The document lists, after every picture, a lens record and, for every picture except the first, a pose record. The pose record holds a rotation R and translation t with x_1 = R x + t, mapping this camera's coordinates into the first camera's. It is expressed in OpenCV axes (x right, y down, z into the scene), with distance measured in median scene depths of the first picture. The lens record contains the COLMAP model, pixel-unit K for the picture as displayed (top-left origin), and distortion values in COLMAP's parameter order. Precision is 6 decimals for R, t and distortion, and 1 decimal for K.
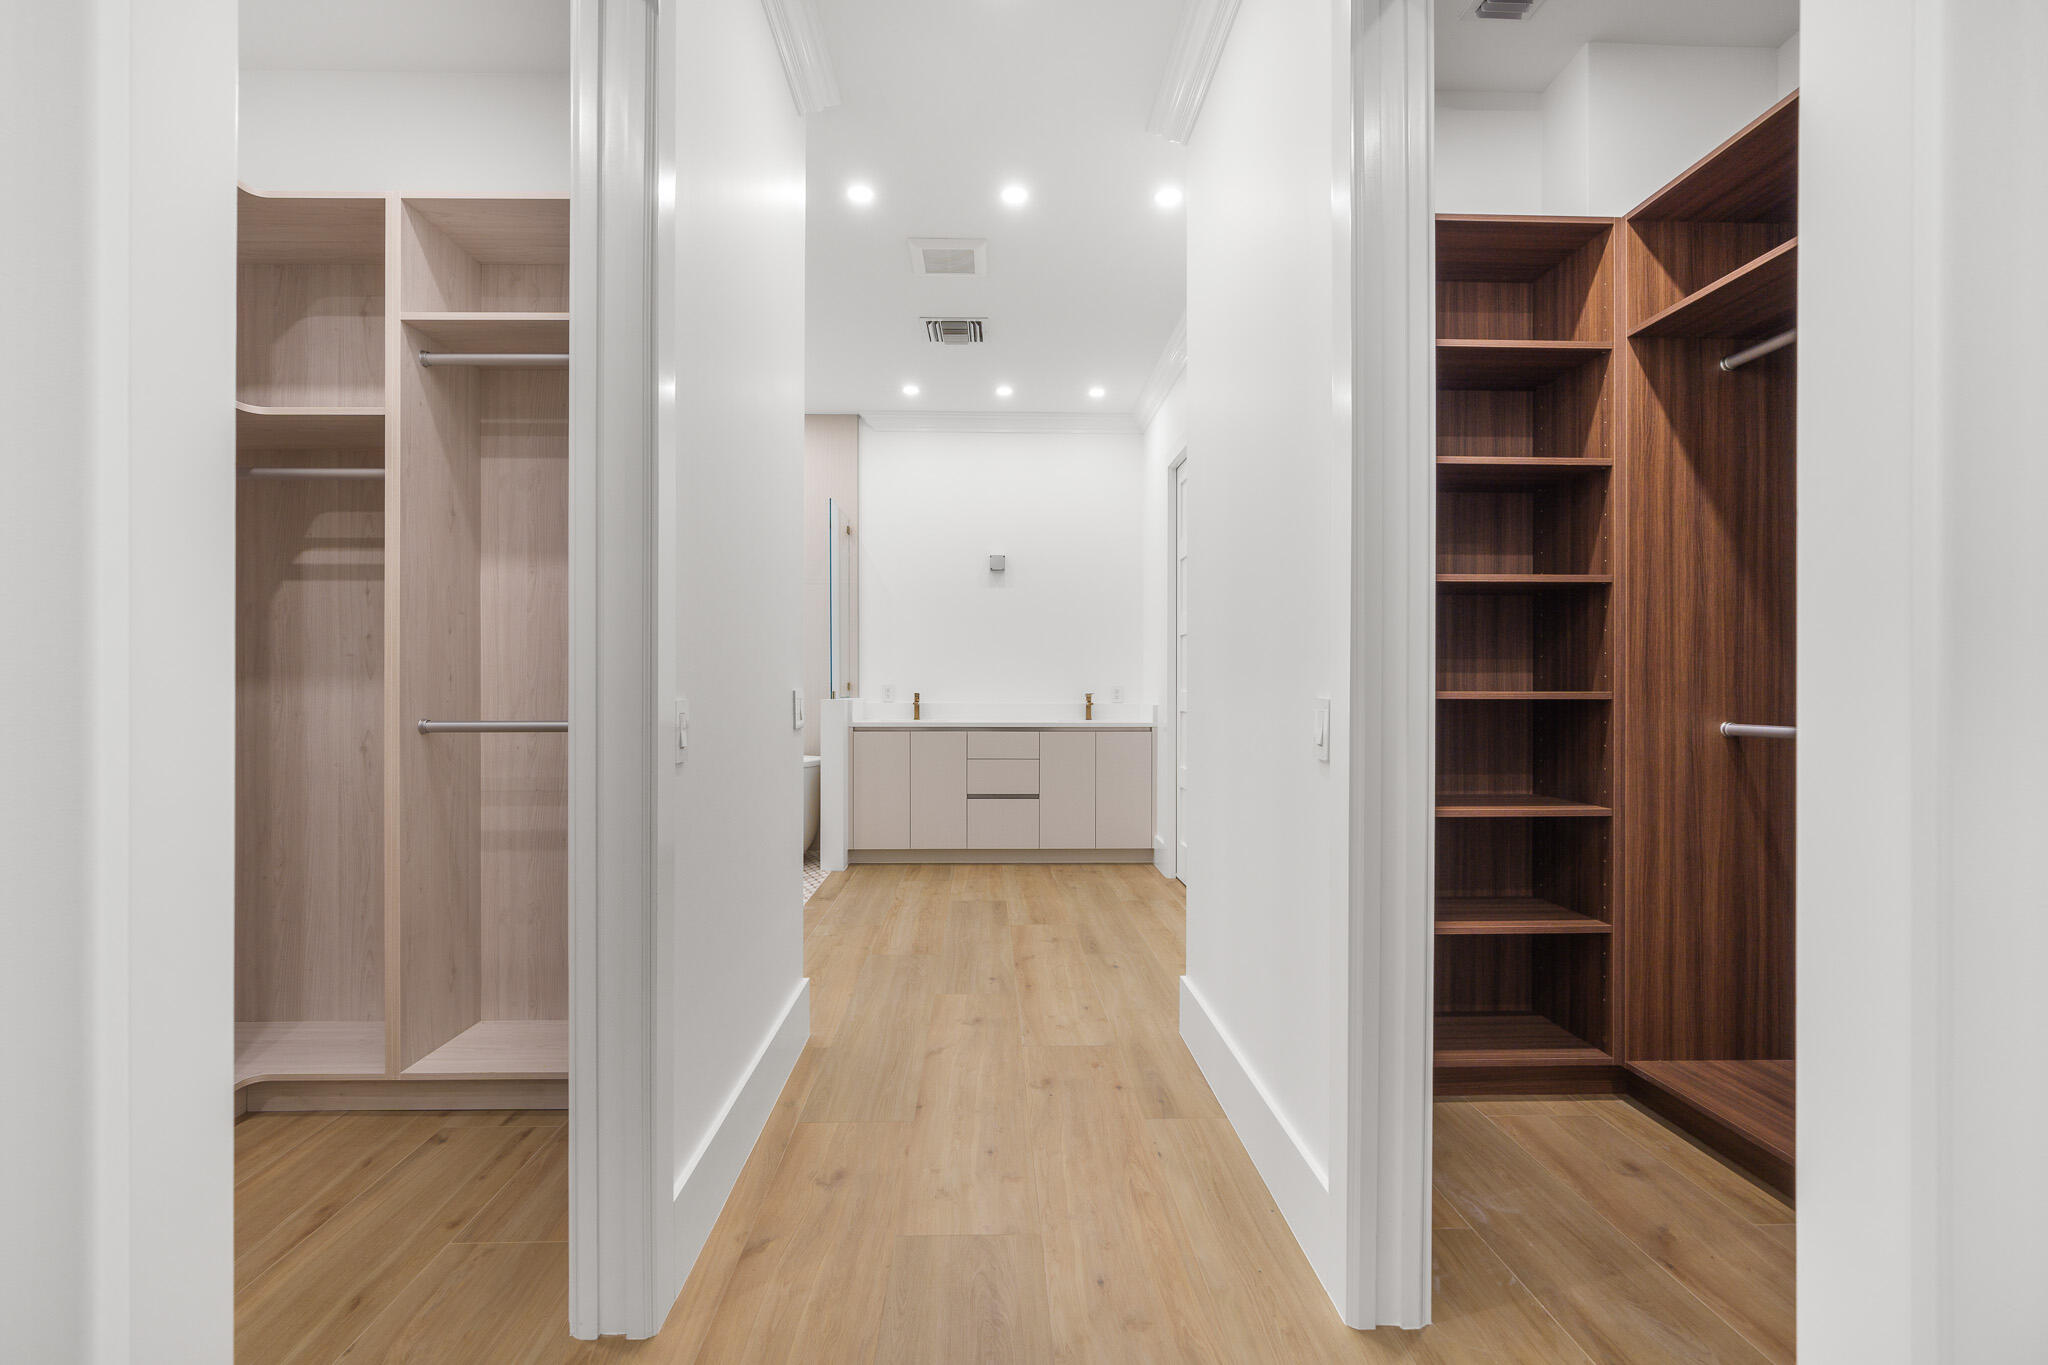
lens RADIAL K [[930.0, 0, 1018.3], [0, 930.0, 683.9], [0, 0, 1]] dist [-0.006619, 0.002905]
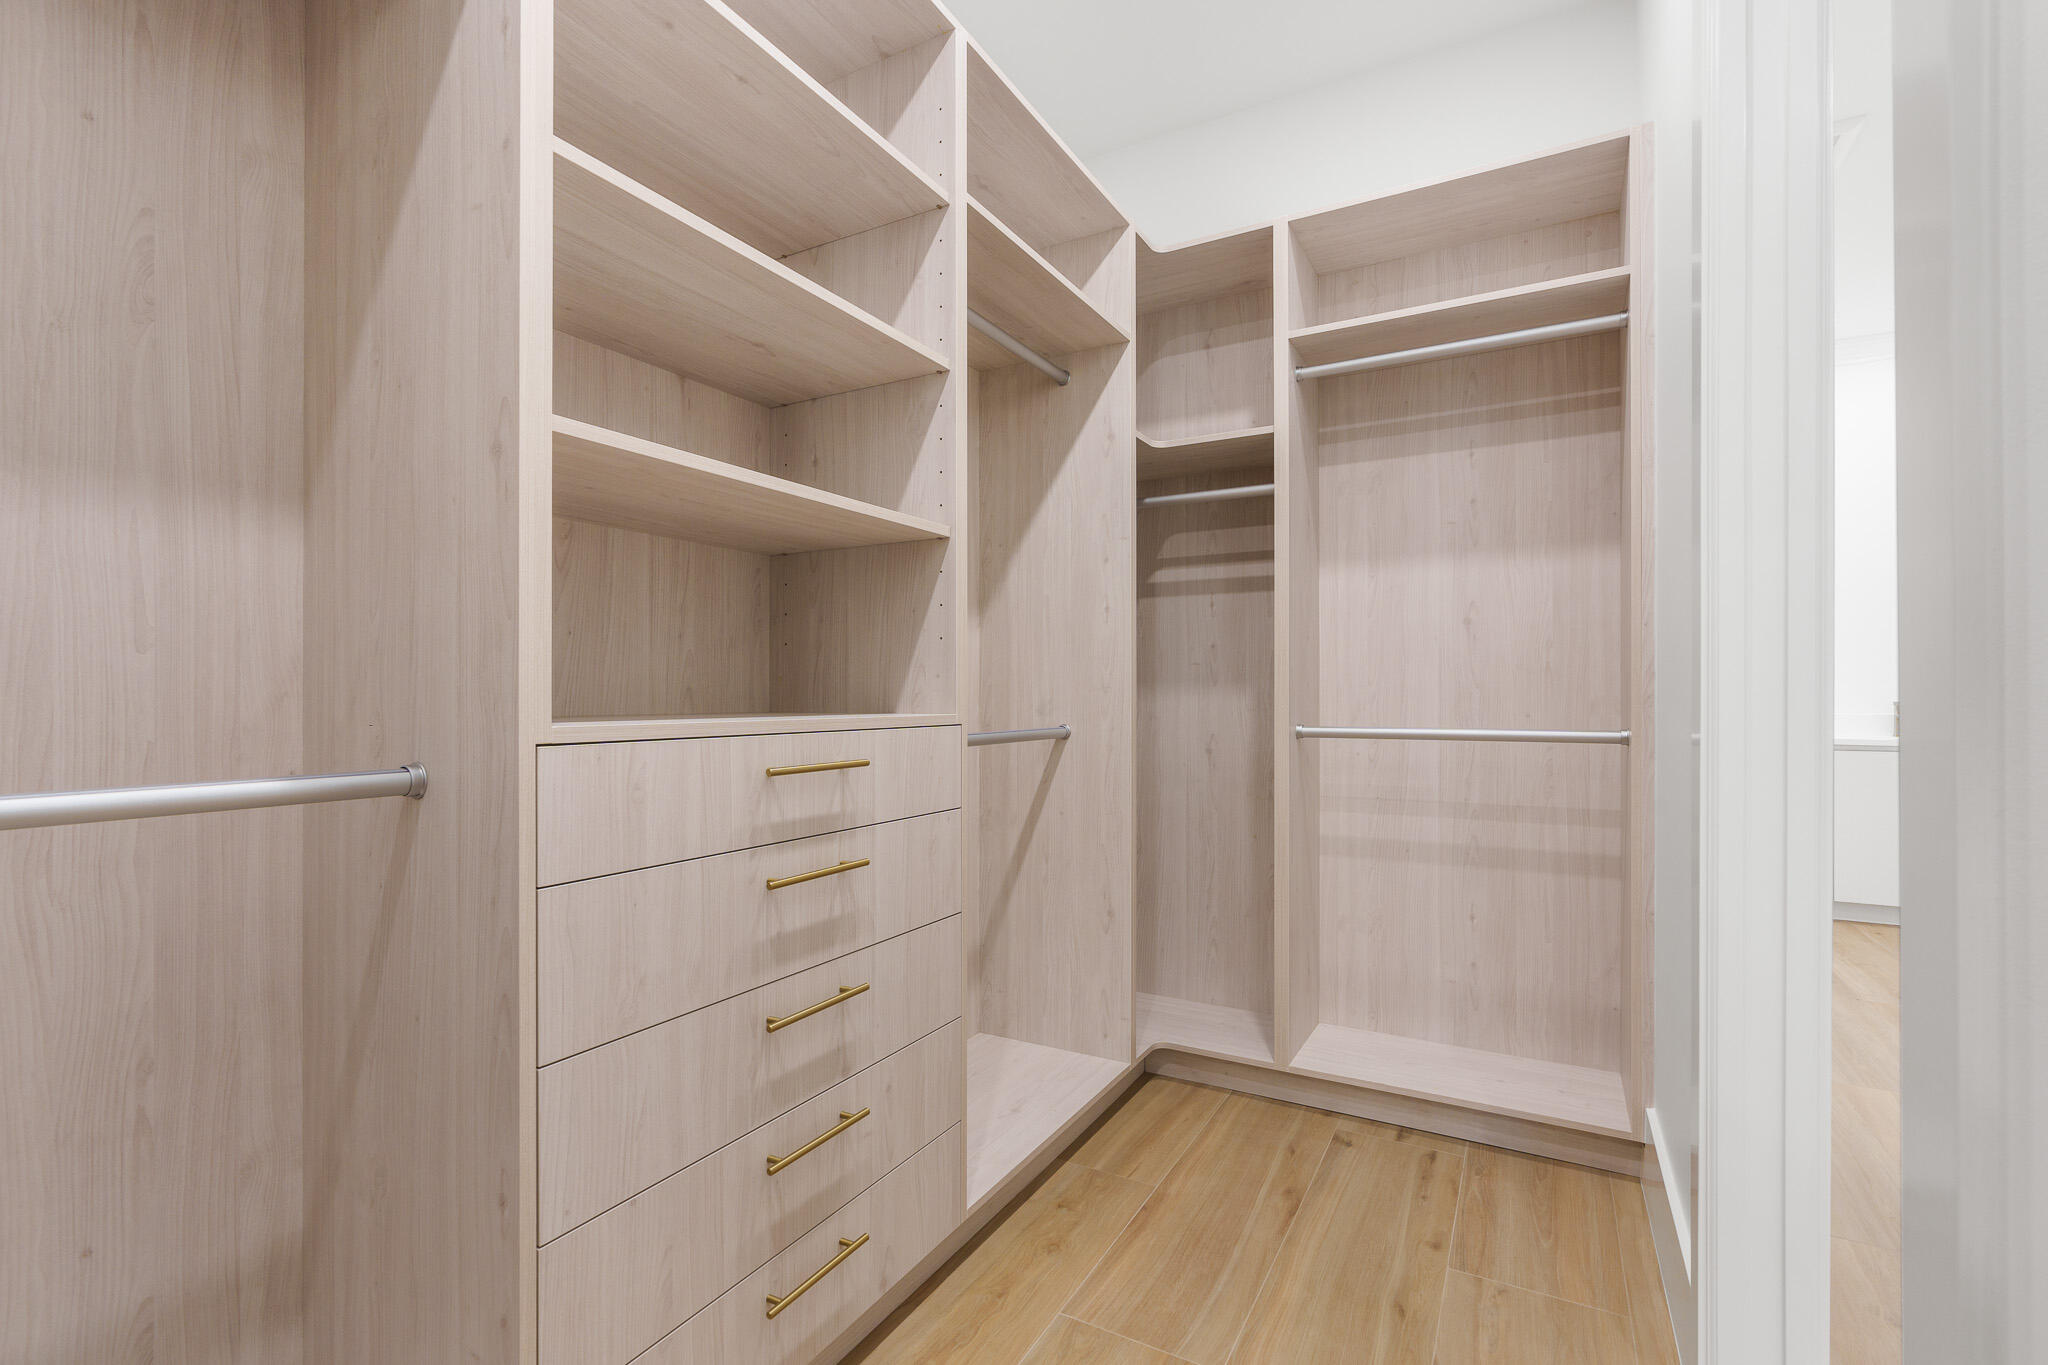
lens RADIAL K [[930.0, 0, 1014.0], [0, 930.0, 694.3], [0, 0, 1]] dist [-0.006619, 0.002905]
pose [[0.856377, -0.001625, -0.516348, -0.386155], [-0.000098, 0.999995, -0.003310, 0.009102], [0.516351, 0.002885, 0.856372, -0.045443]]
